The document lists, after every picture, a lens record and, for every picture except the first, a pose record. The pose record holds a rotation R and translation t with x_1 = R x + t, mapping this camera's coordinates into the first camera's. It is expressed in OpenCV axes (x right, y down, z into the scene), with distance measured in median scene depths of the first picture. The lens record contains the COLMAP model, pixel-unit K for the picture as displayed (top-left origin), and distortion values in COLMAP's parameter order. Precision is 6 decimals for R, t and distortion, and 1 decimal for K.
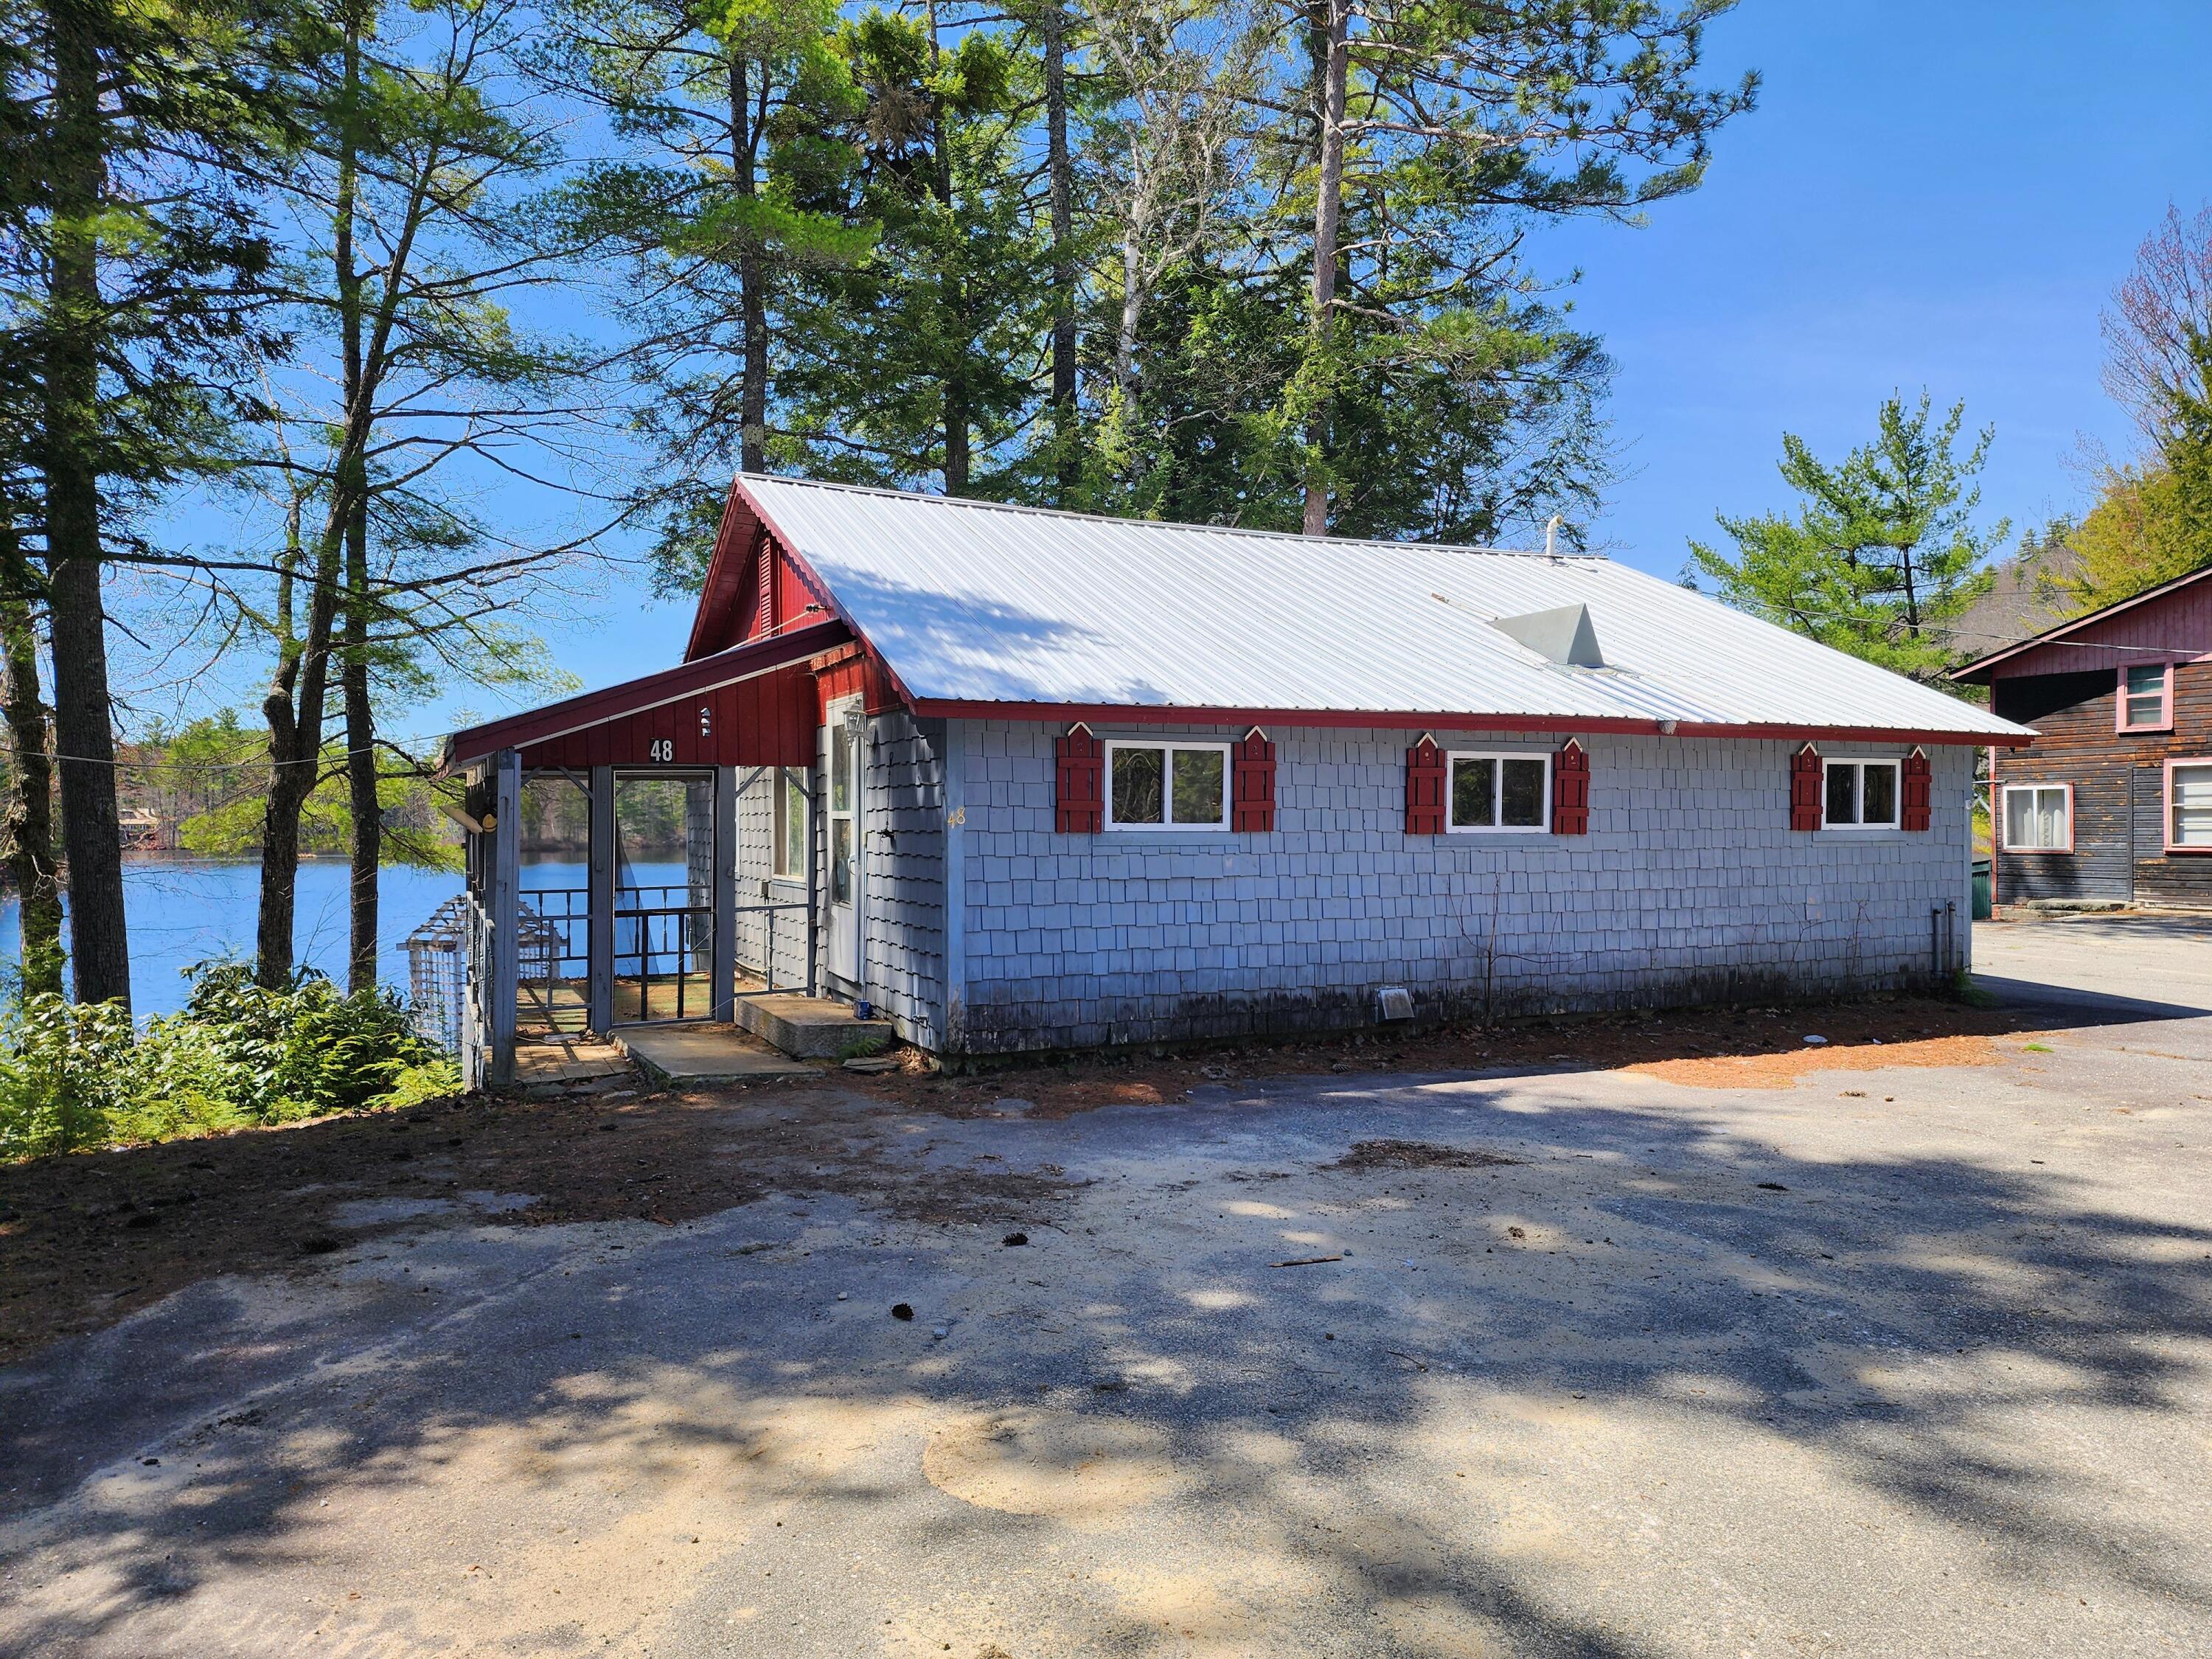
lens RADIAL K [[1487.0, 0, 1113.9], [0, 1487.0, 826.6], [0, 0, 1]] dist [0.070049, -0.056398]
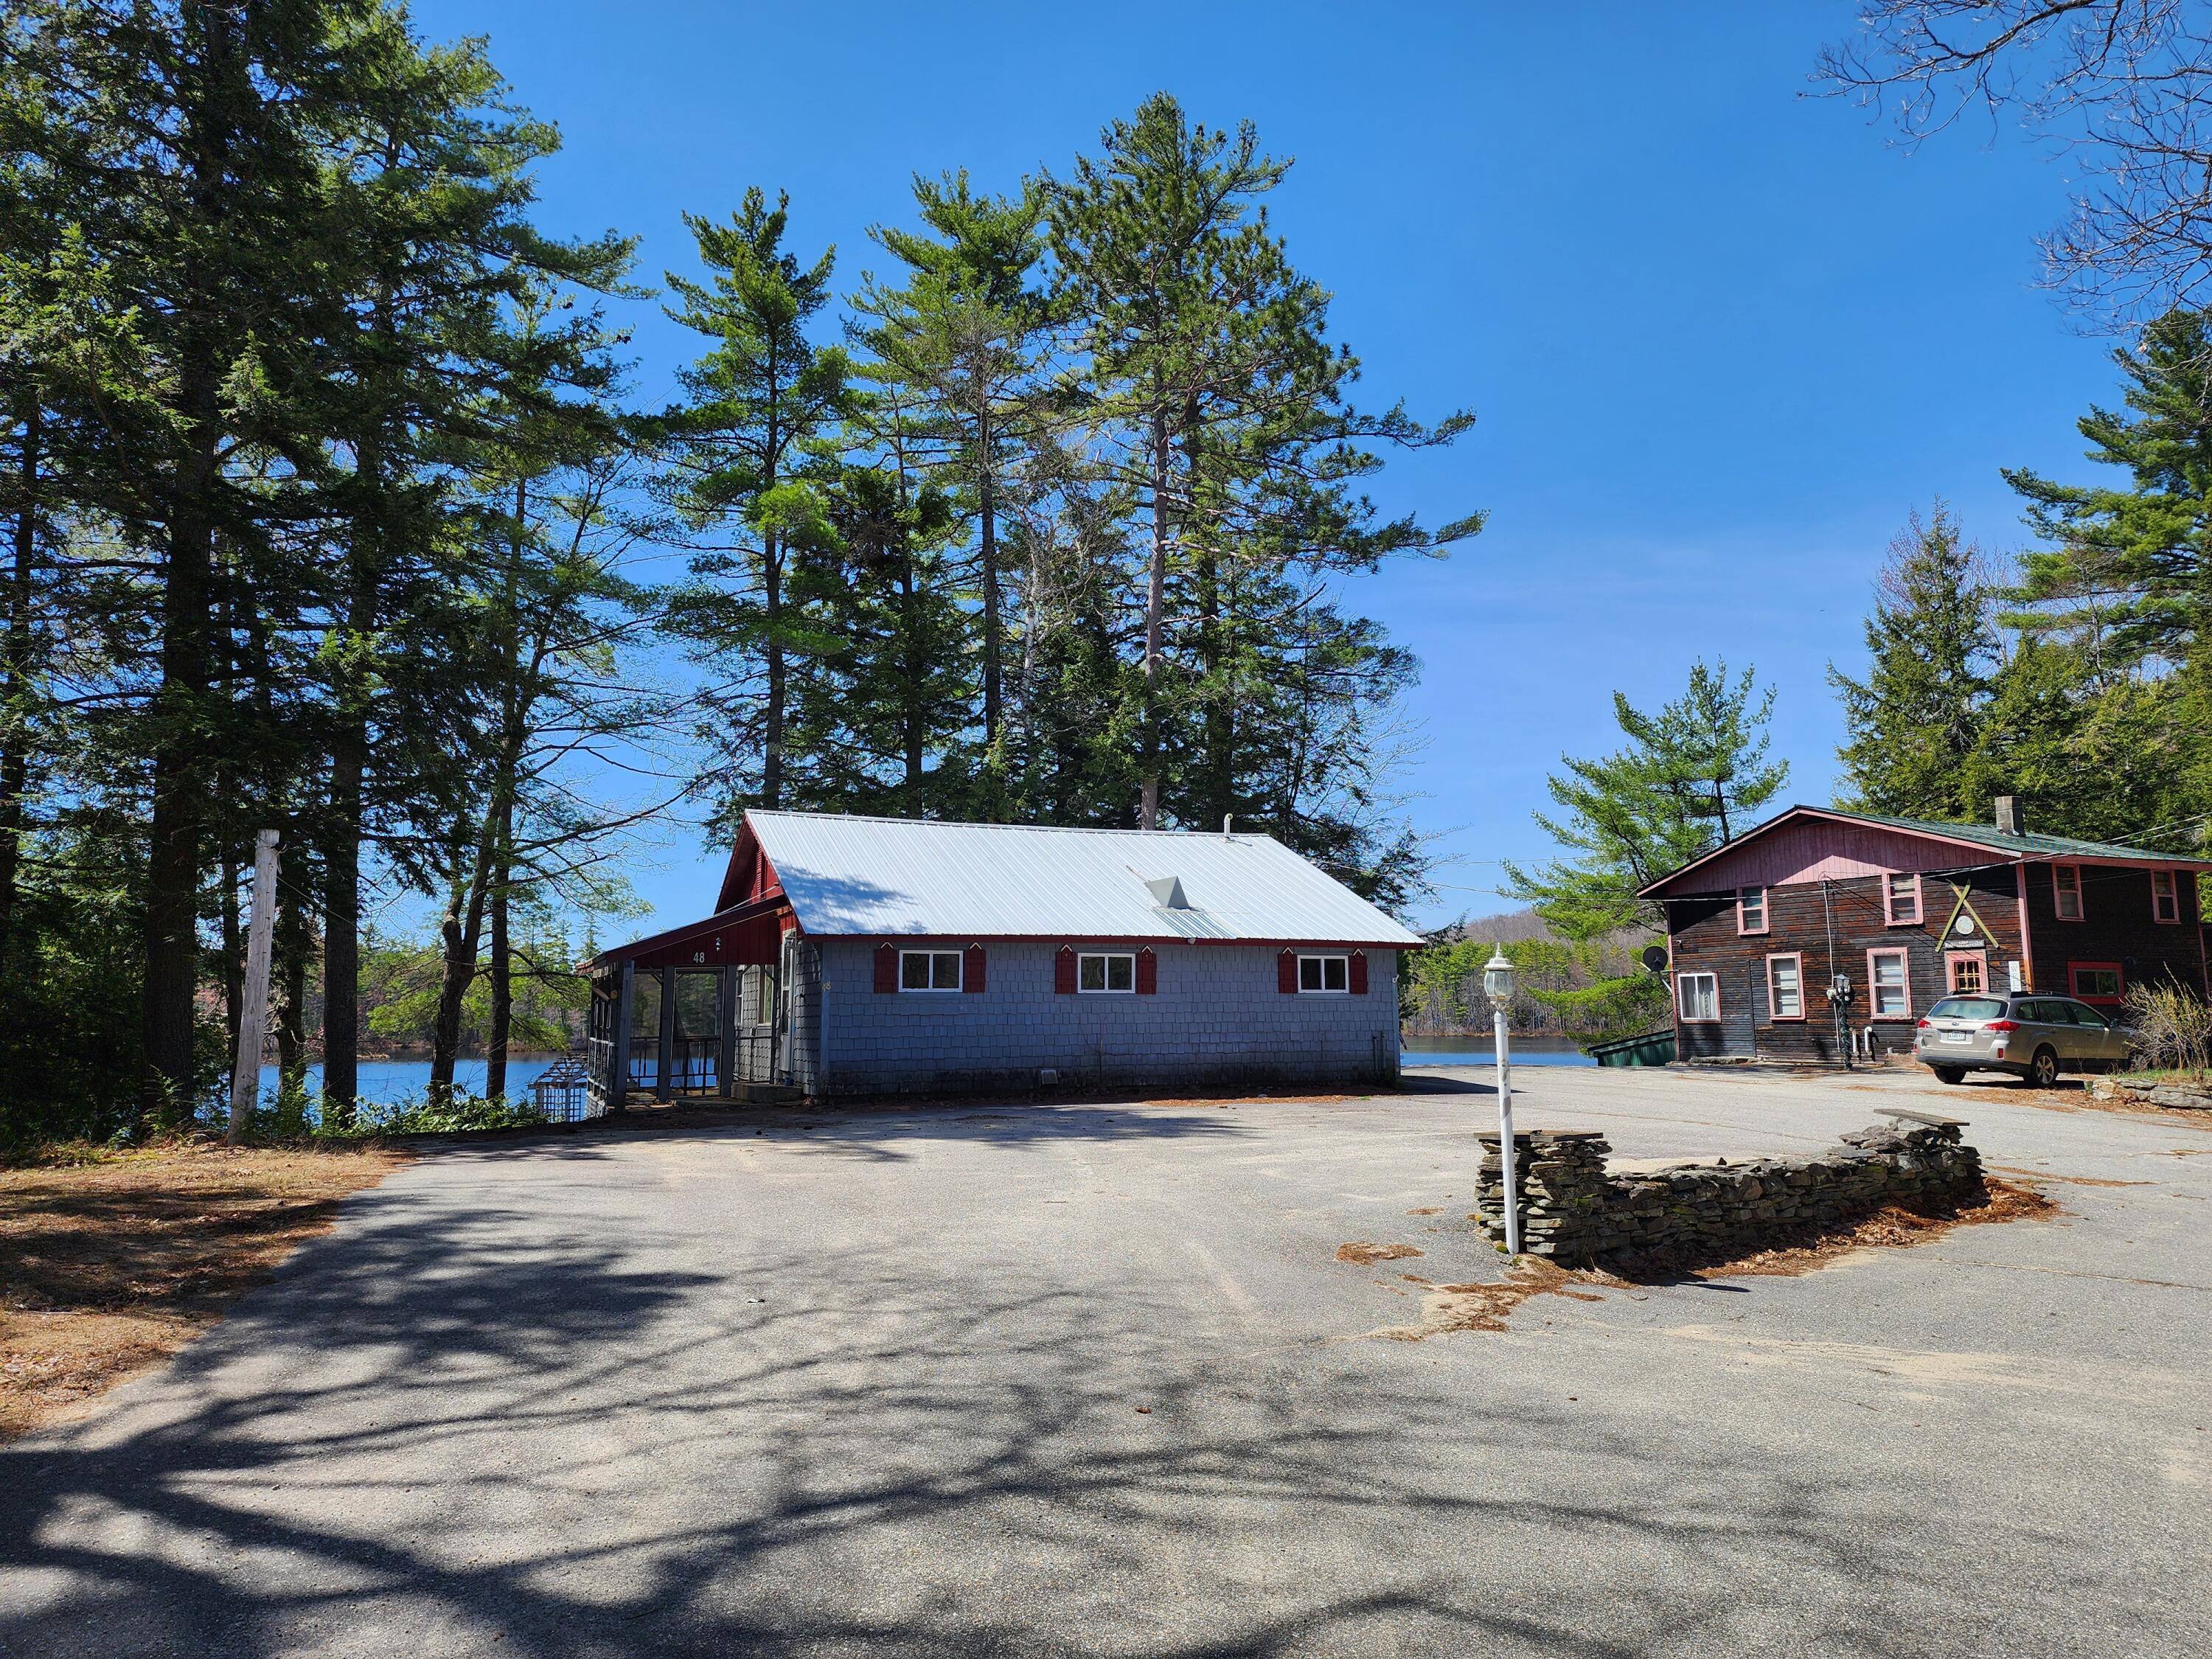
lens RADIAL K [[1447.3, 0, 1104.4], [0, 1447.3, 831.1], [0, 0, 1]] dist [0.112047, -0.049643]
pose [[0.999260, -0.012317, -0.036447, 0.269740], [0.007441, 0.991352, -0.131017, 0.035807], [0.037746, 0.130649, 0.990710, -0.805973]]
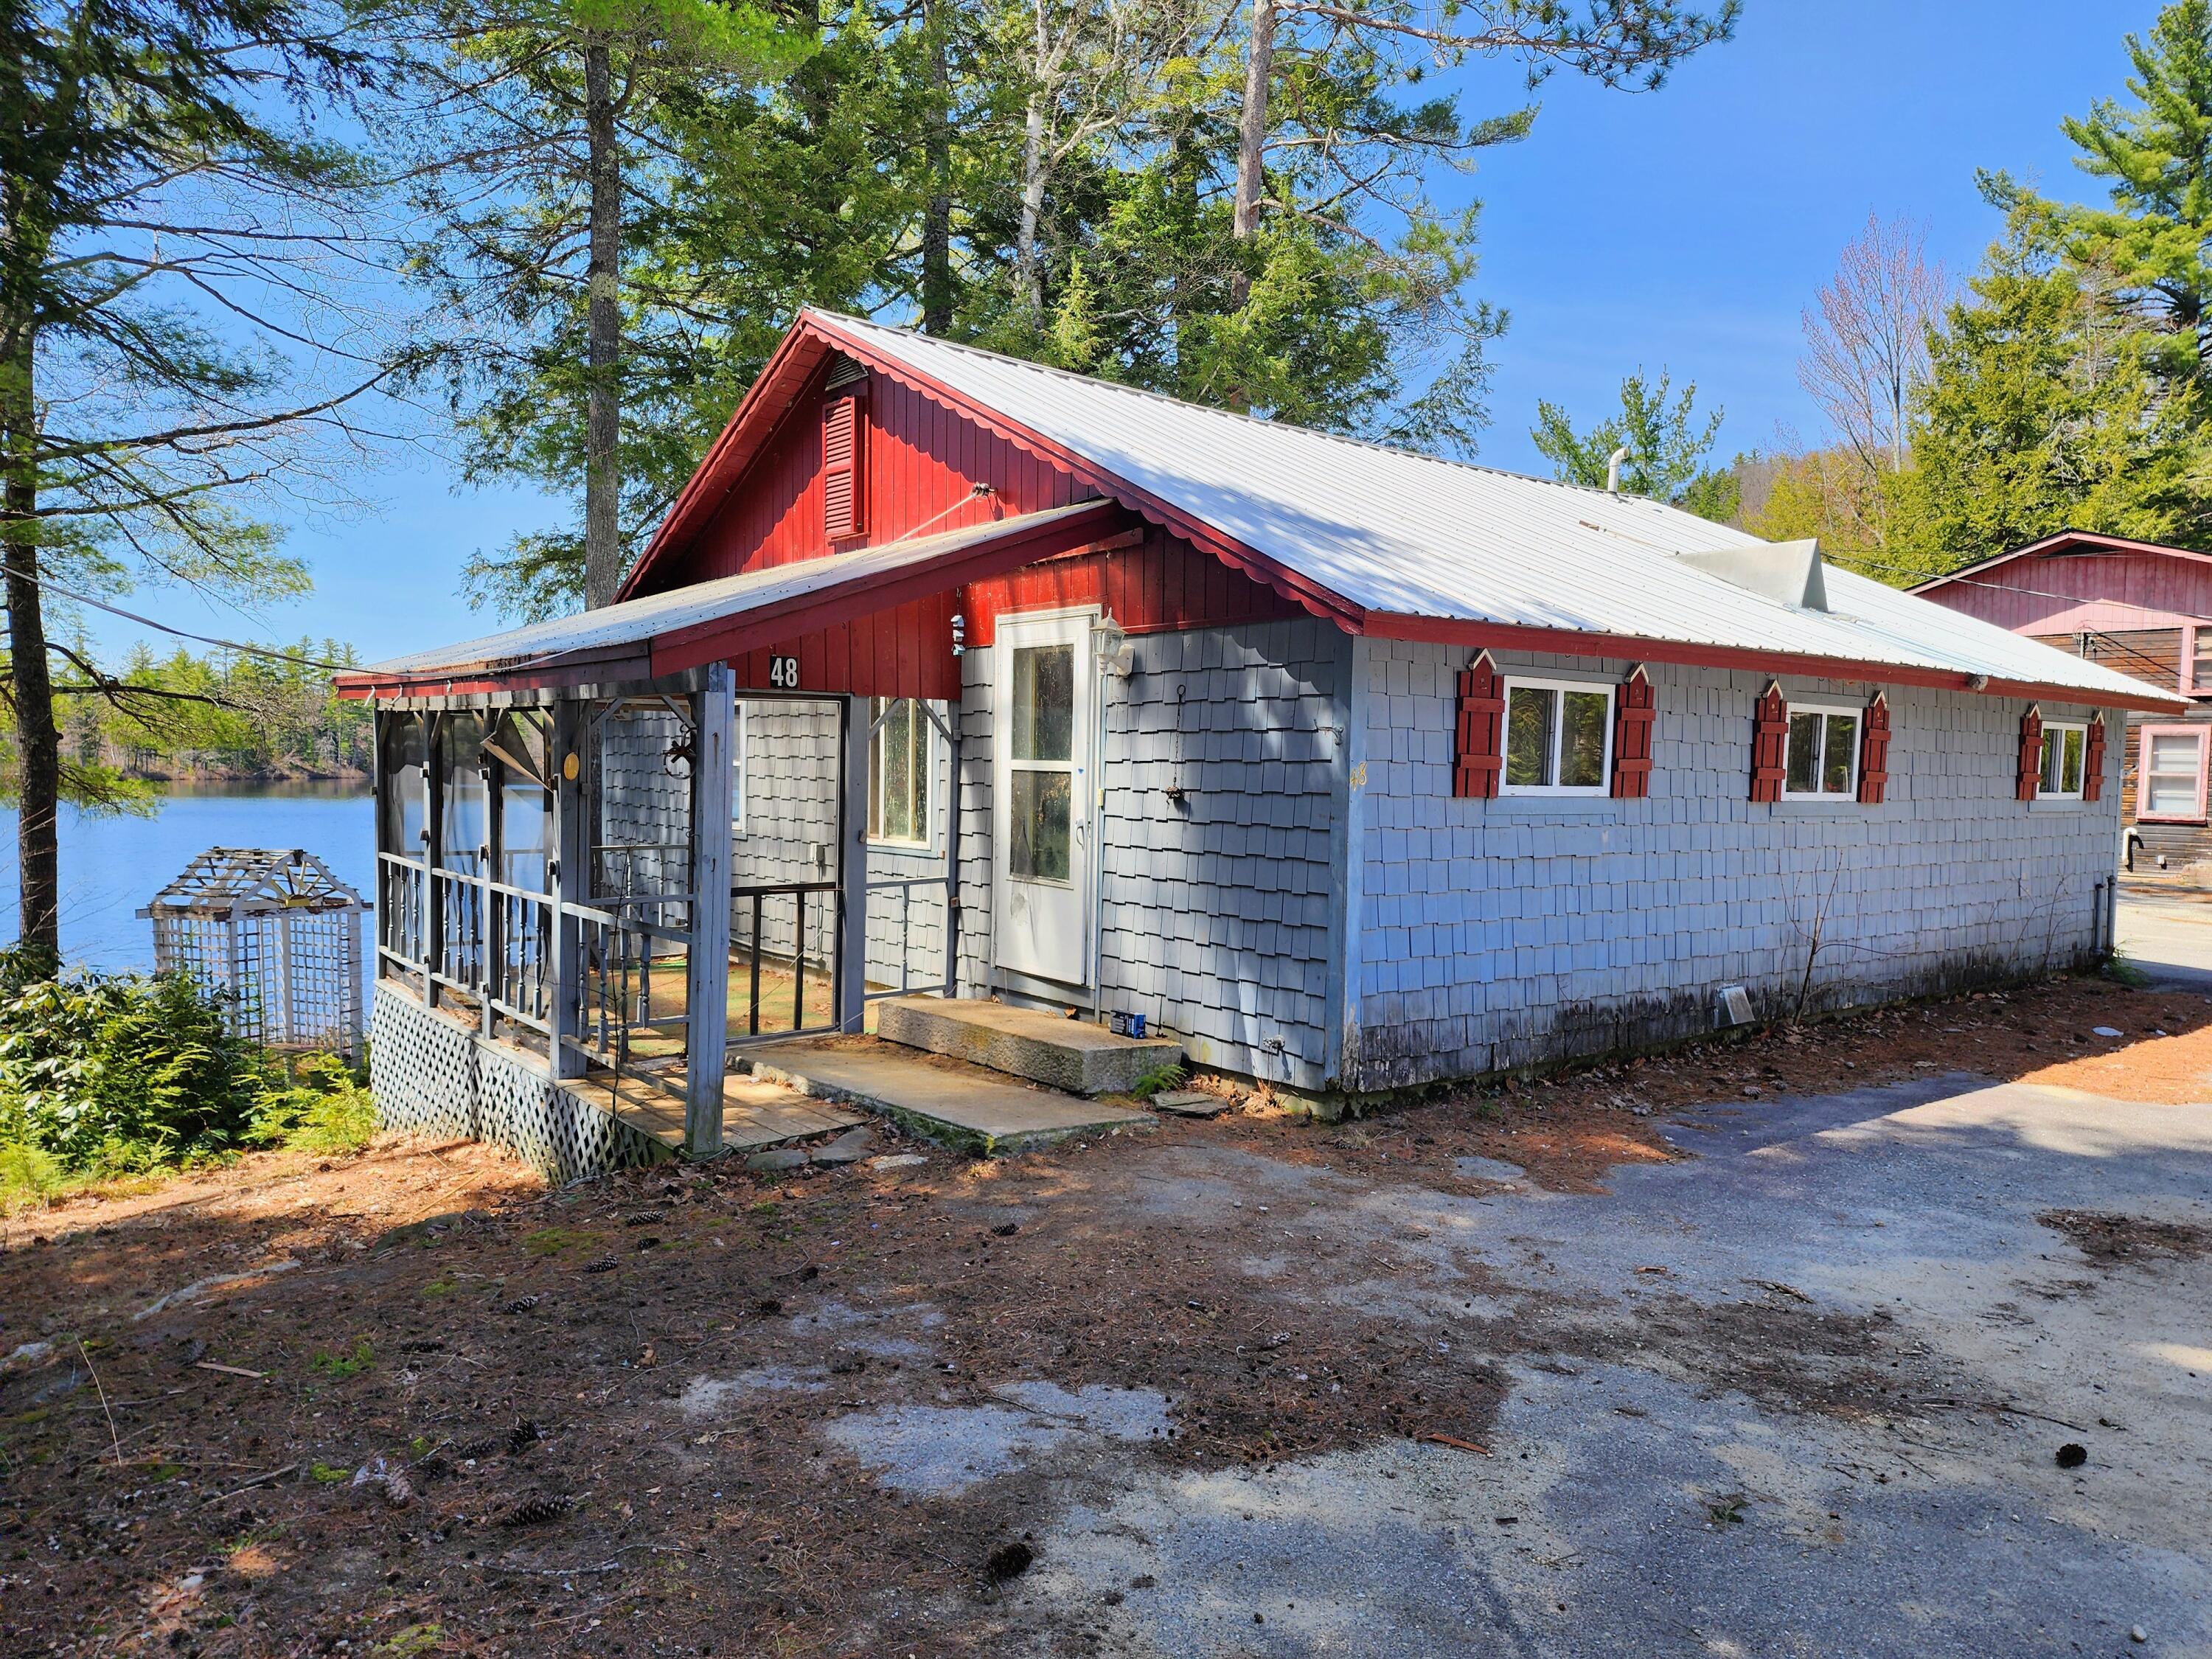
lens RADIAL K [[1488.2, 0, 1130.1], [0, 1488.2, 840.8], [0, 0, 1]] dist [0.067514, -0.053009]
pose [[0.971733, 0.008019, 0.235947, -0.269926], [-0.019212, 0.998794, 0.045180, -0.003686], [-0.235300, -0.048436, 0.970715, 0.209681]]
